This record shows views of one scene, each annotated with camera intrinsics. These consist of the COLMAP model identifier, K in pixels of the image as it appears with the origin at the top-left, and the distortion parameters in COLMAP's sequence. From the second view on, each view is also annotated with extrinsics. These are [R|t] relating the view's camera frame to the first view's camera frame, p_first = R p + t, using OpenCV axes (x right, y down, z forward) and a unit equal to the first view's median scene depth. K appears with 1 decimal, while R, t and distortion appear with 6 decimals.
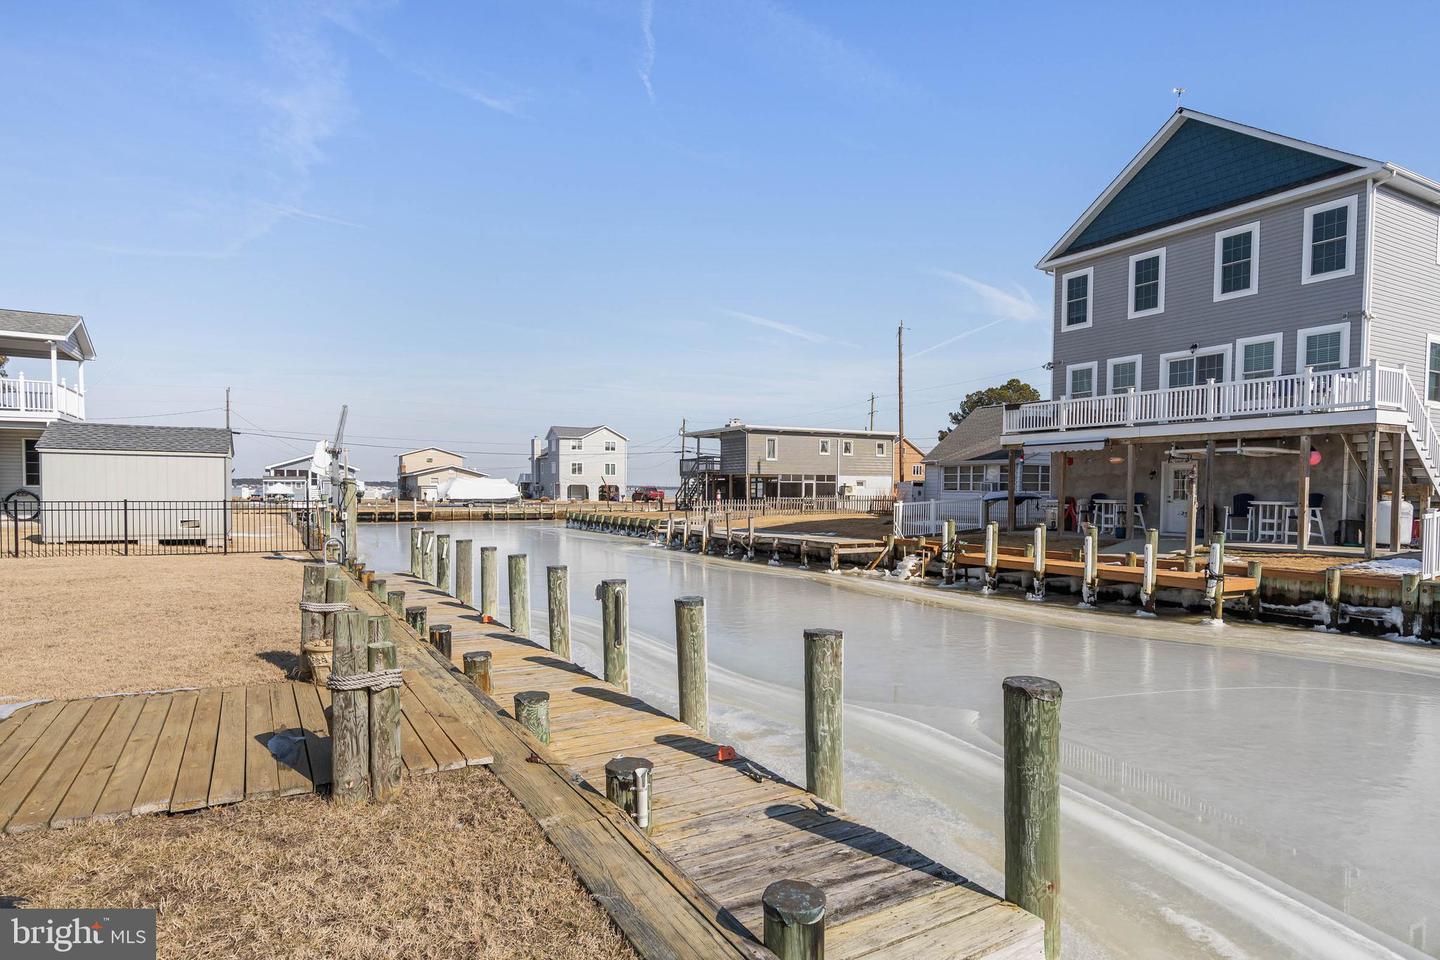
lens RADIAL K [[810.6, 0, 725.4], [0, 810.6, 520.1], [0, 0, 1]] dist [0.002168, -0.000526]
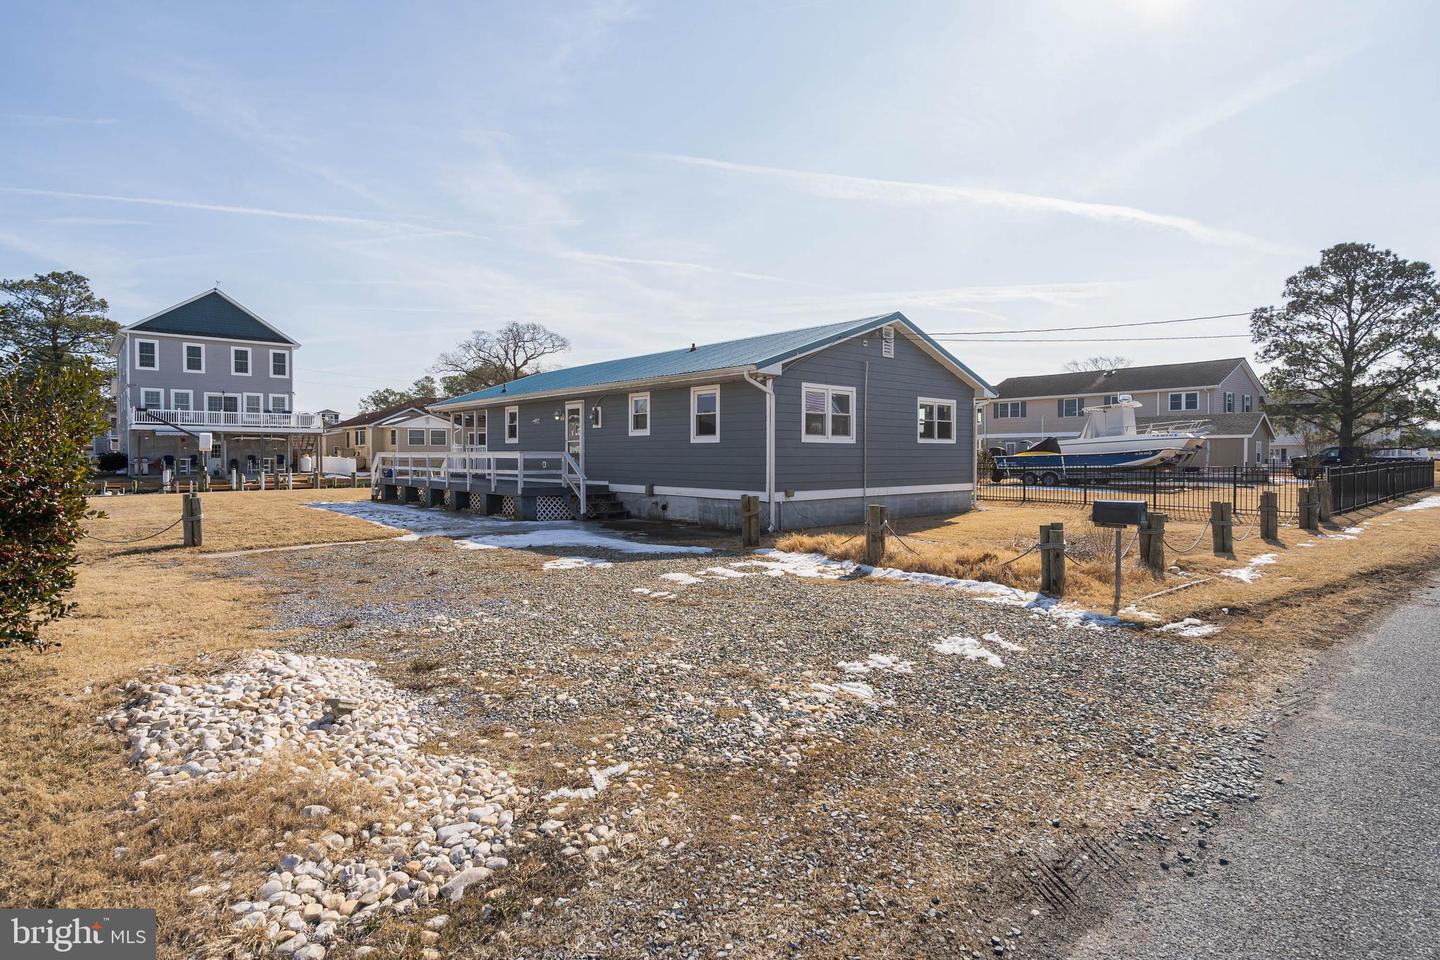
lens RADIAL K [[750.8, 0, 677.5], [0, 750.8, 460.1], [0, 0, 1]] dist [0.071102, -0.022485]
pose [[-0.153602, -0.013478, 0.988041, -1.640741], [0.035080, 0.999202, 0.019083, -0.014010], [-0.987510, 0.037592, -0.153007, 0.053578]]
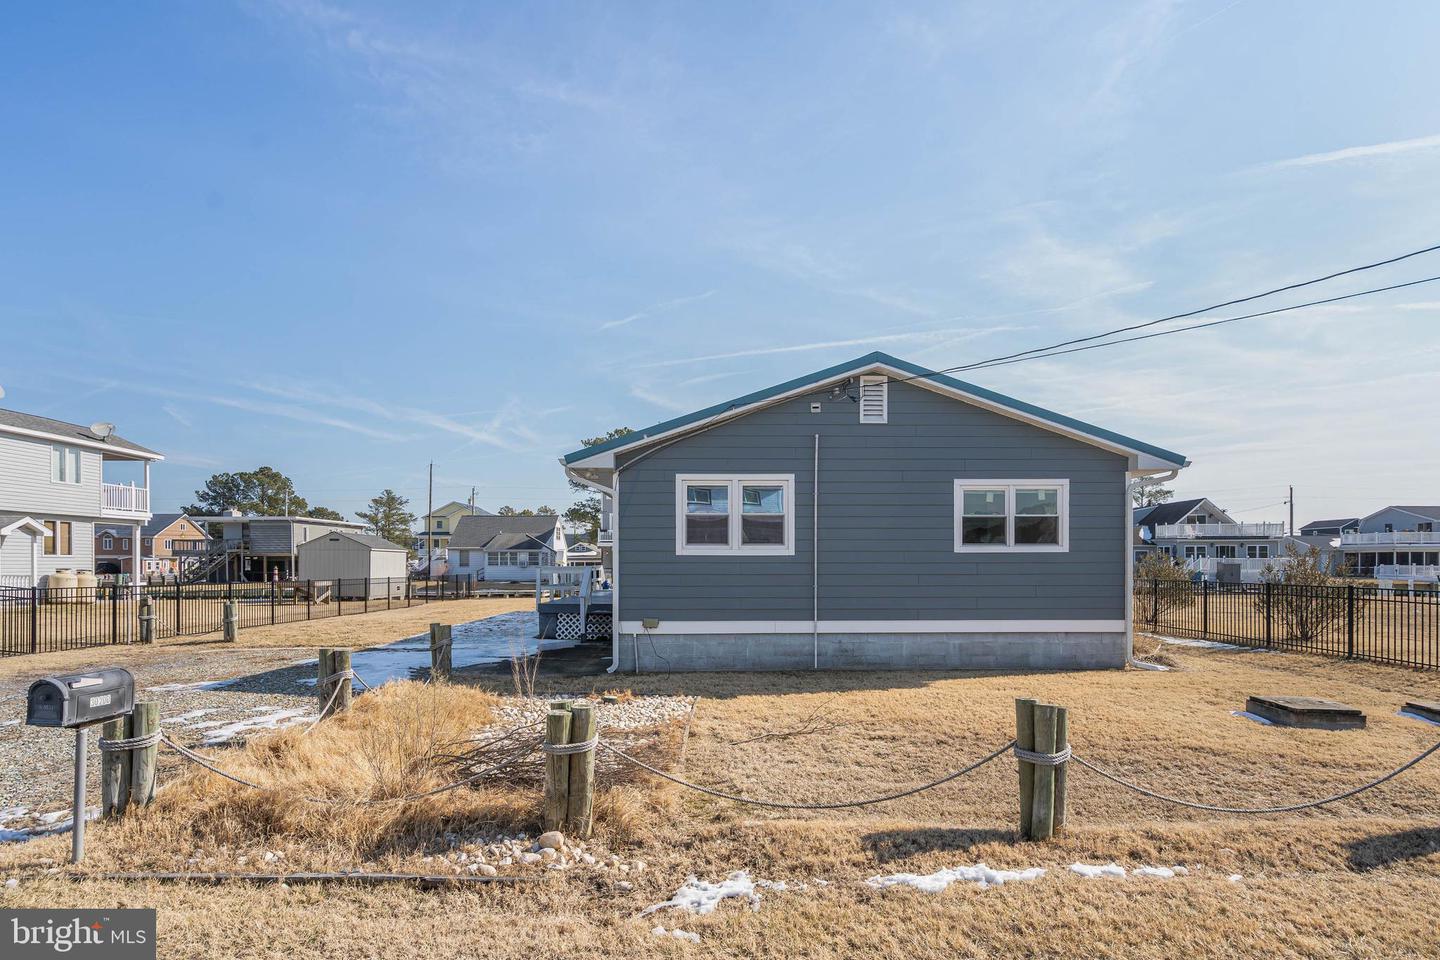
lens RADIAL K [[777.8, 0, 688.5], [0, 777.8, 566.6], [0, 0, 1]] dist [0.022583, -0.000796]
pose [[0.526004, -0.010027, 0.850423, -1.447744], [0.036990, 0.999254, -0.011097, -0.001110], [-0.849677, 0.037294, 0.525982, -0.386705]]
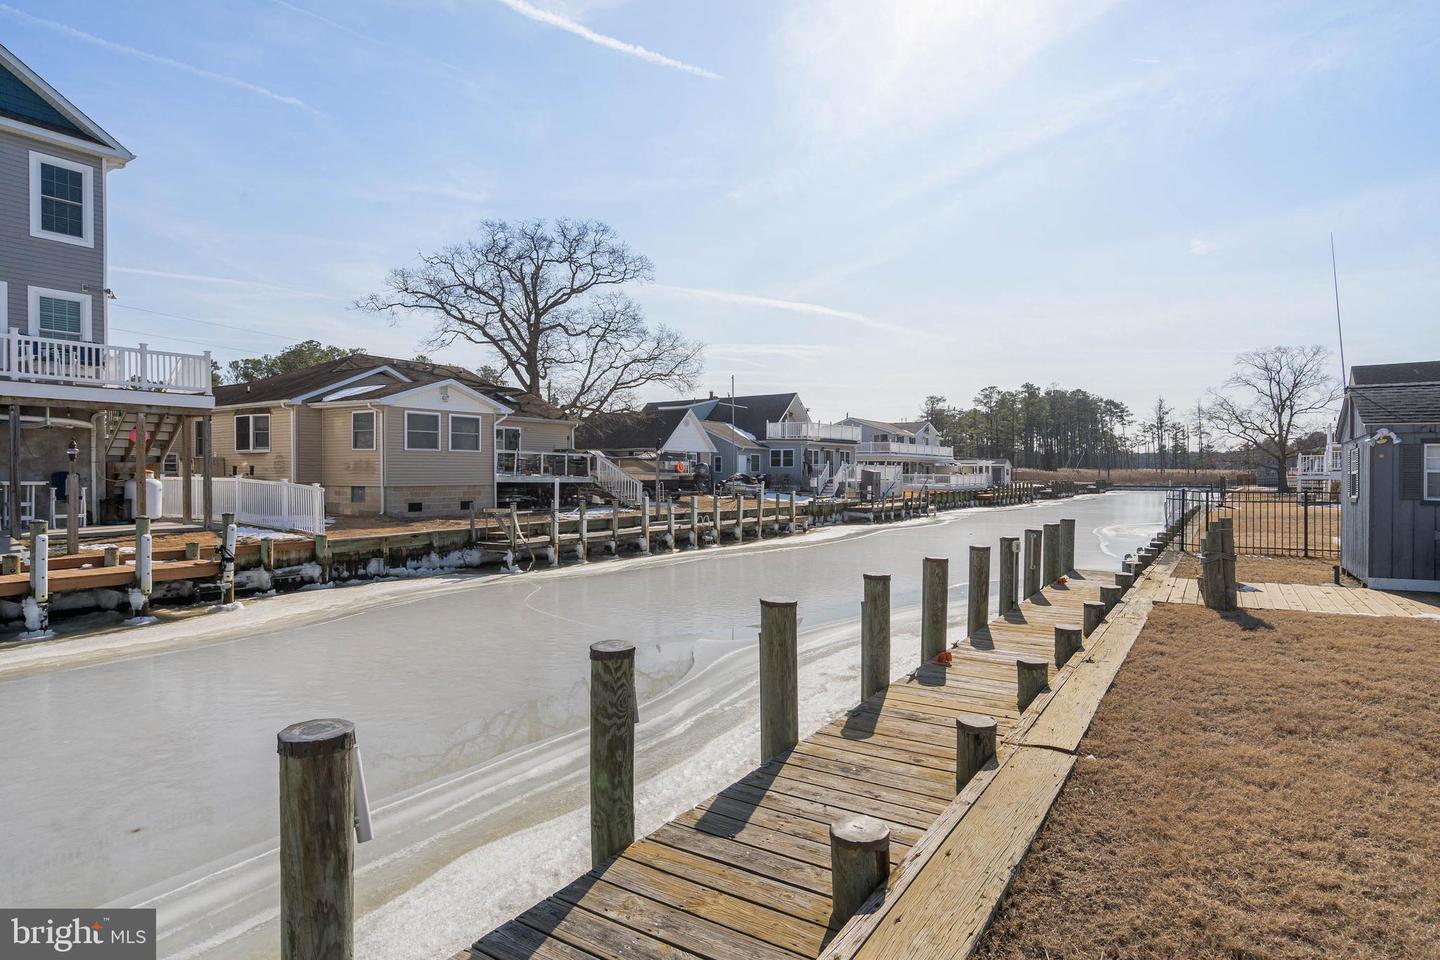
lens RADIAL K [[780.8, 0, 720.0], [0, 780.8, 480.0], [0, 0, 1]] dist [0.007325, 0.000562]
pose [[-0.453109, -0.013905, 0.891347, -0.324312], [0.028426, 0.999145, 0.030037, -0.023562], [-0.891002, 0.038948, -0.452326, 0.596918]]
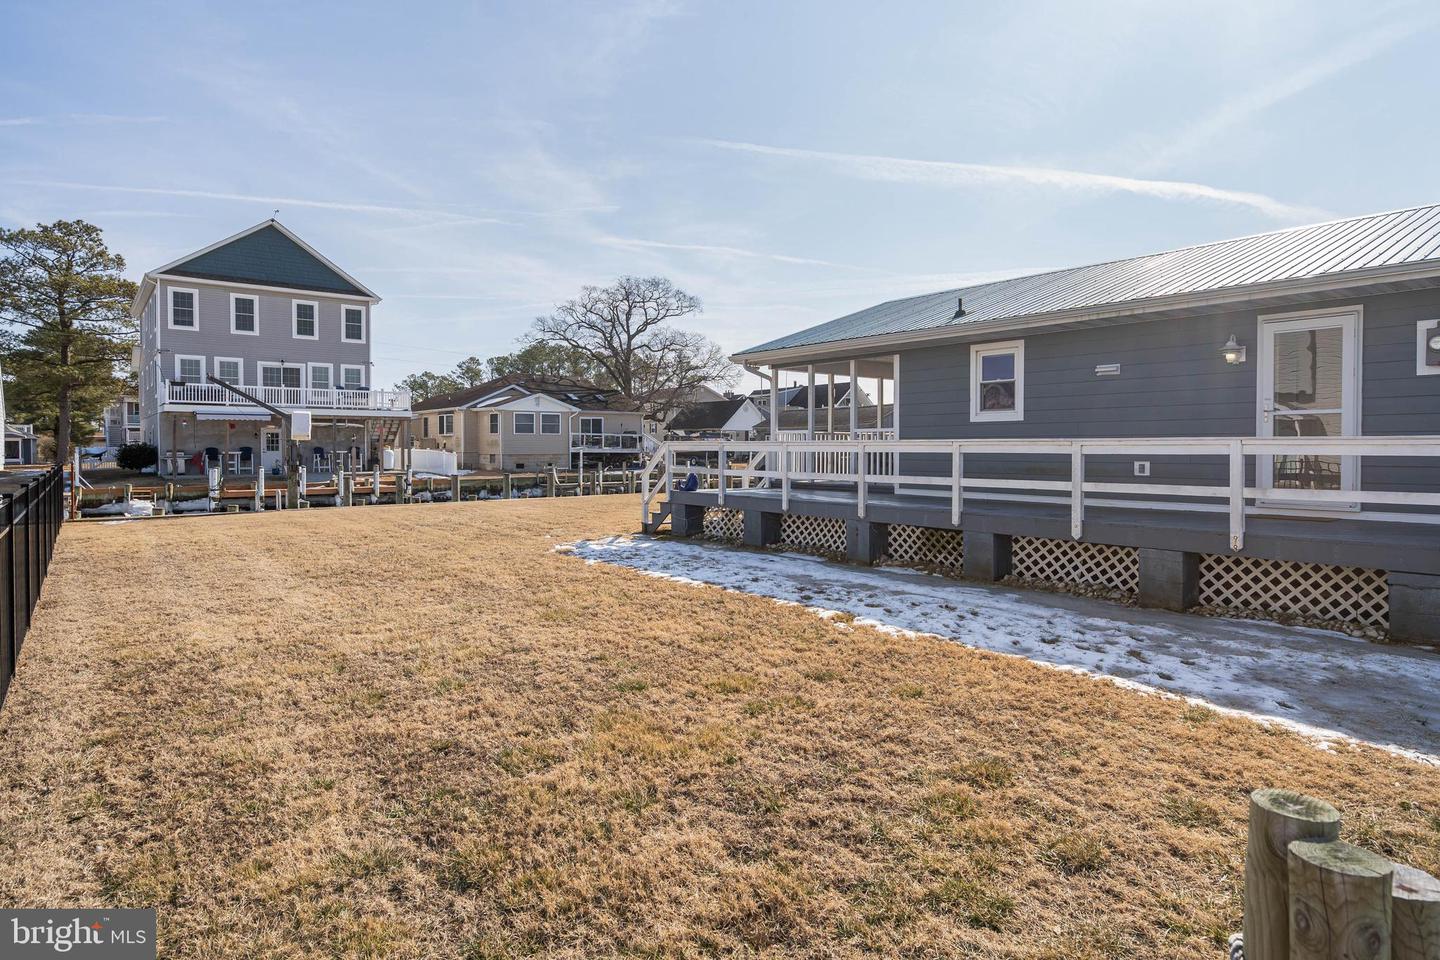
lens RADIAL K [[800.7, 0, 702.4], [0, 800.7, 454.3], [0, 0, 1]] dist [0.034340, -0.011135]
pose [[-0.145032, -0.015805, 0.989301, -1.127222], [0.035671, 0.999139, 0.021191, -0.020727], [-0.988784, 0.038363, -0.144343, 0.345590]]
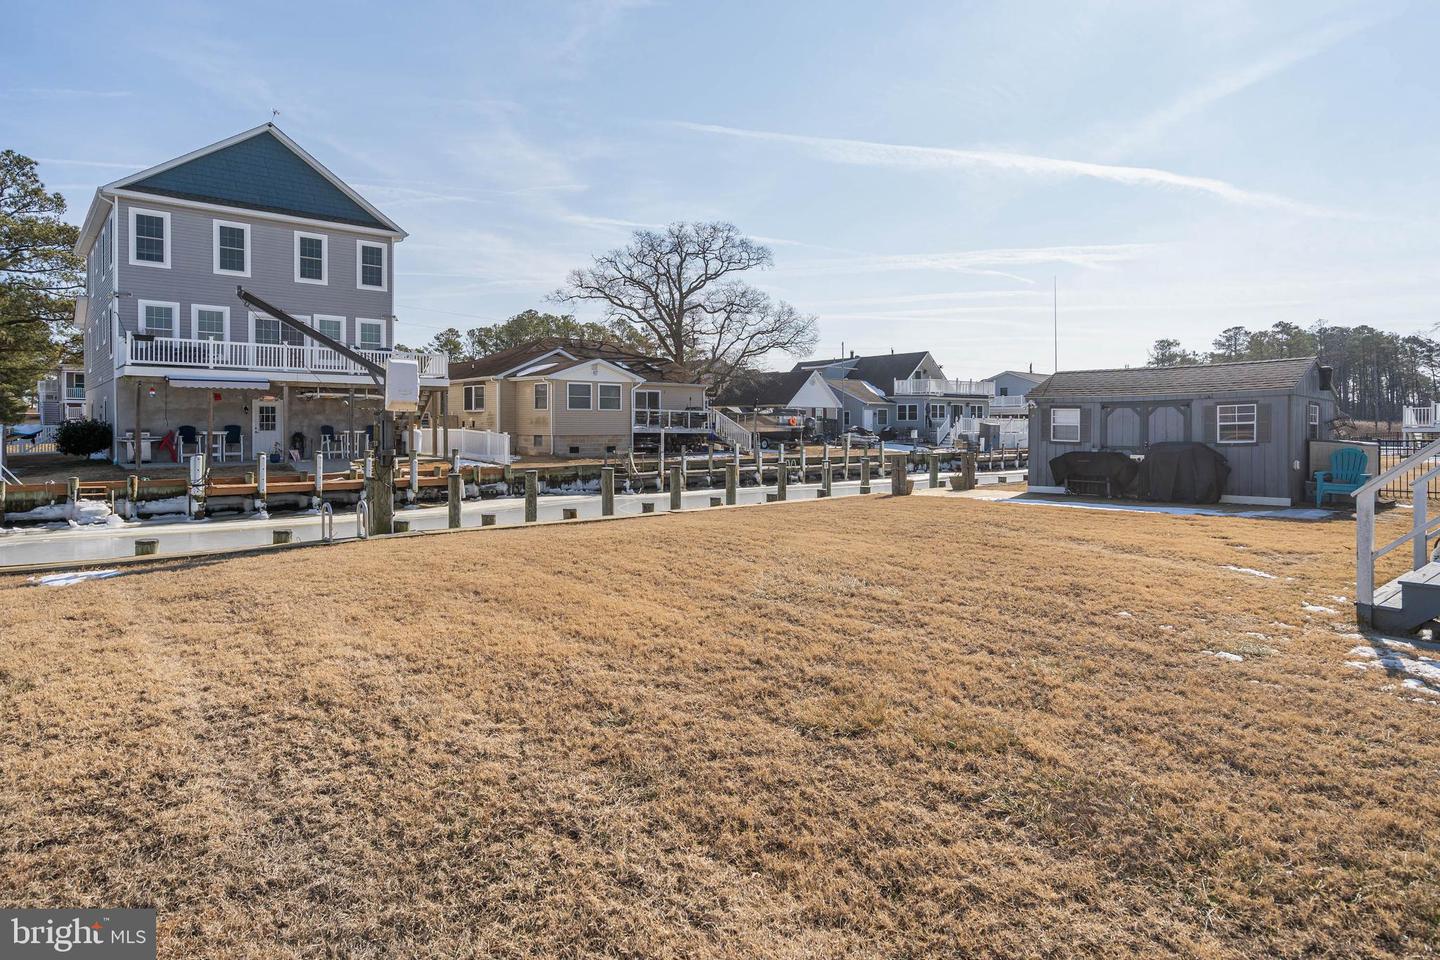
lens RADIAL K [[818.4, 0, 712.6], [0, 818.4, 429.9], [0, 0, 1]] dist [0.002493, 0.003556]
pose [[-0.197896, -0.010354, 0.980168, -0.764940], [0.033448, 0.999291, 0.017309, -0.023665], [-0.979652, 0.036210, -0.197409, 0.539500]]
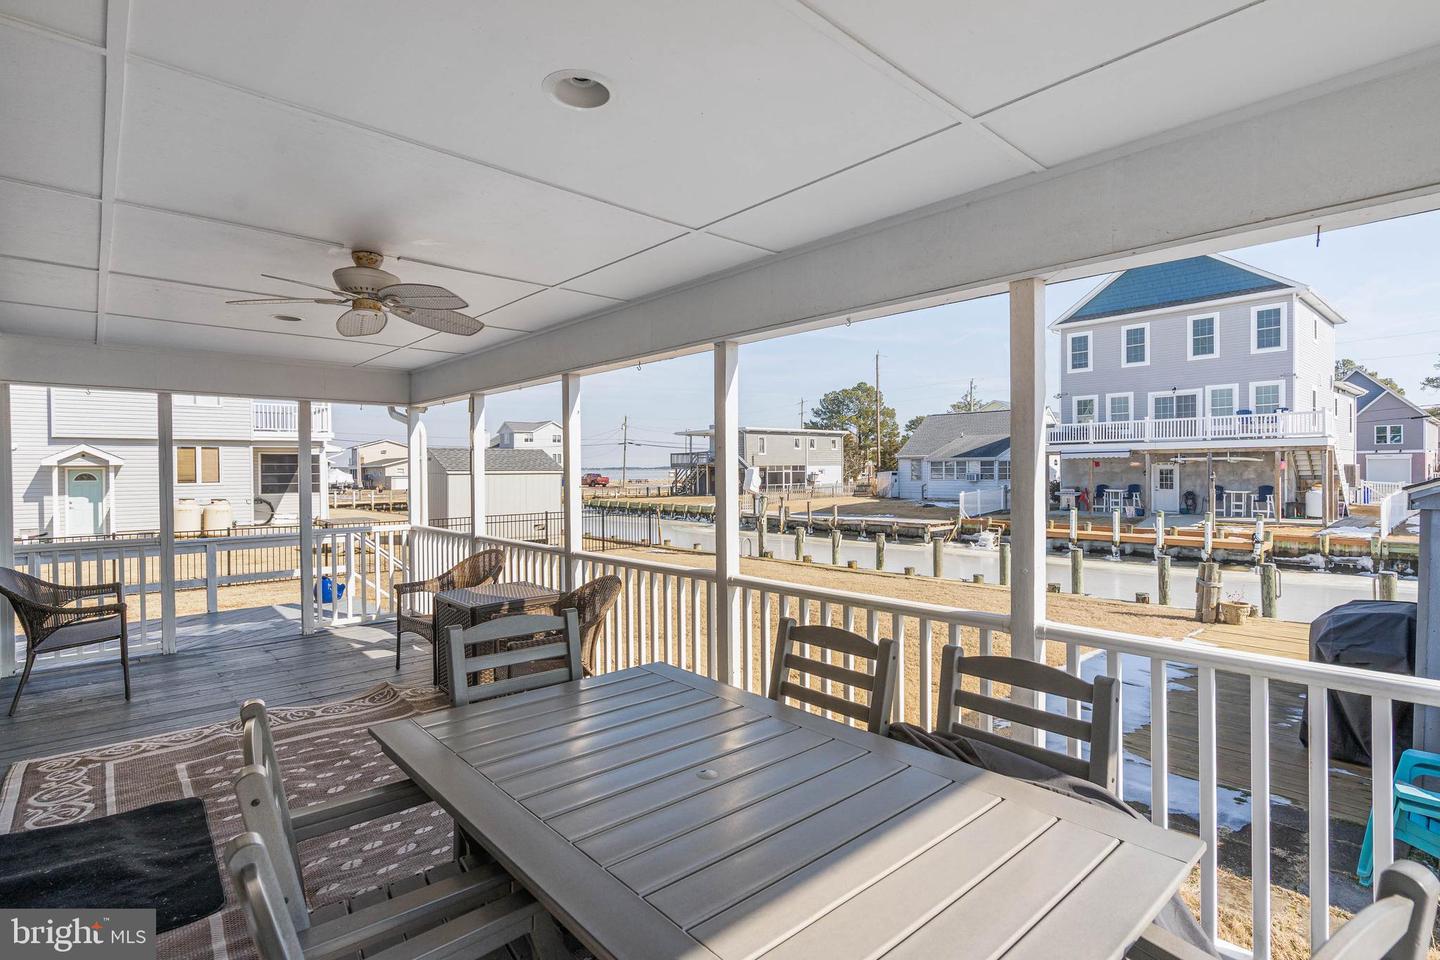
lens RADIAL K [[702.8, 0, 721.3], [0, 702.8, 472.9], [0, 0, 1]] dist [0.001224, 0.000500]
pose [[0.977811, -0.015582, 0.208910, -0.487652], [0.022068, 0.999343, -0.028753, -0.033642], [-0.208324, 0.032725, 0.977512, -0.100652]]
